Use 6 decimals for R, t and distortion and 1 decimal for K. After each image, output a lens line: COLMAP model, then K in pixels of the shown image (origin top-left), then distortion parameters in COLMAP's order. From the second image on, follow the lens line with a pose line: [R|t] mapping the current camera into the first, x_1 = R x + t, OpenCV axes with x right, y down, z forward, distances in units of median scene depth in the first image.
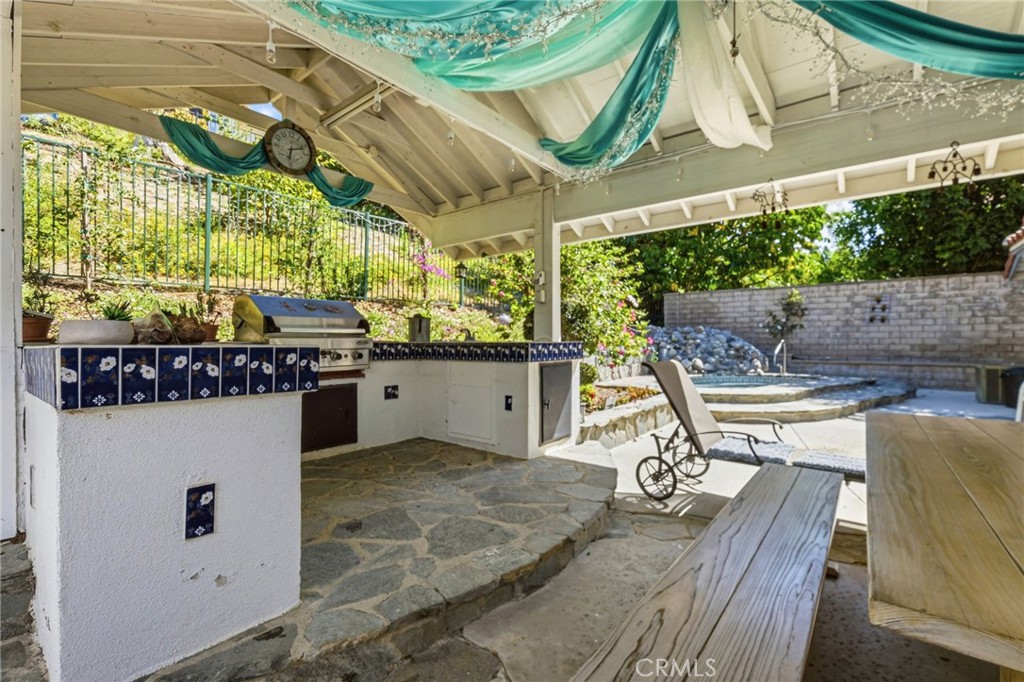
lens RADIAL K [[454.5, 0, 507.0], [0, 454.5, 334.7], [0, 0, 1]] dist [-0.003708, -0.000454]
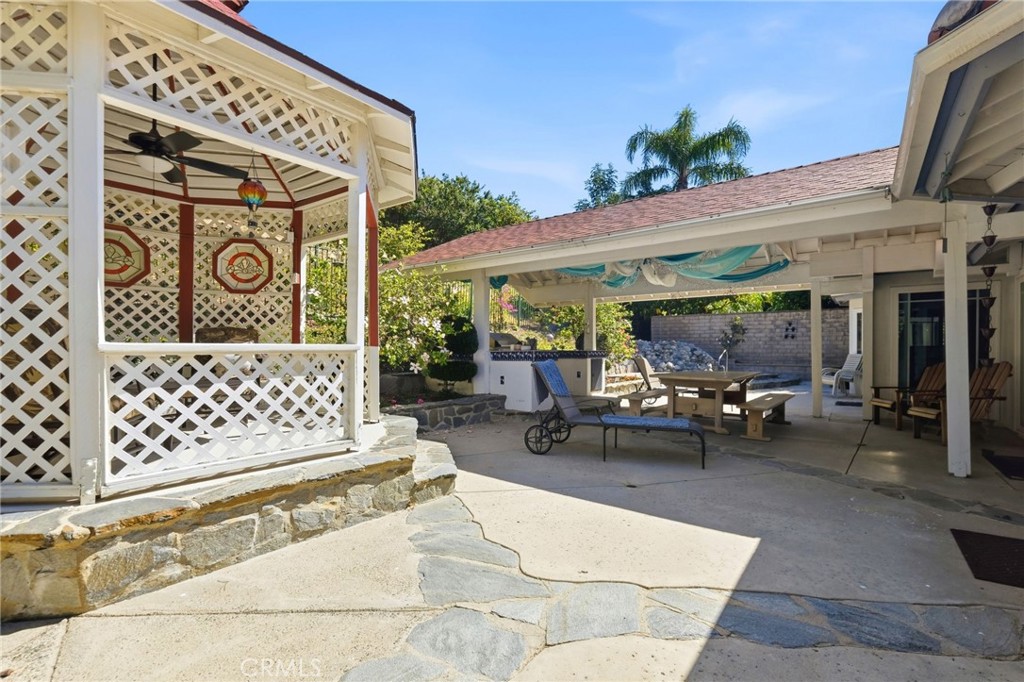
lens RADIAL K [[454.5, 0, 519.1], [0, 454.5, 348.8], [0, 0, 1]] dist [-0.003708, -0.000454]
pose [[0.999475, 0.004488, 0.032089, -0.131497], [-0.004877, 0.999915, 0.012052, -0.007081], [-0.032032, -0.012202, 0.999412, -0.485798]]
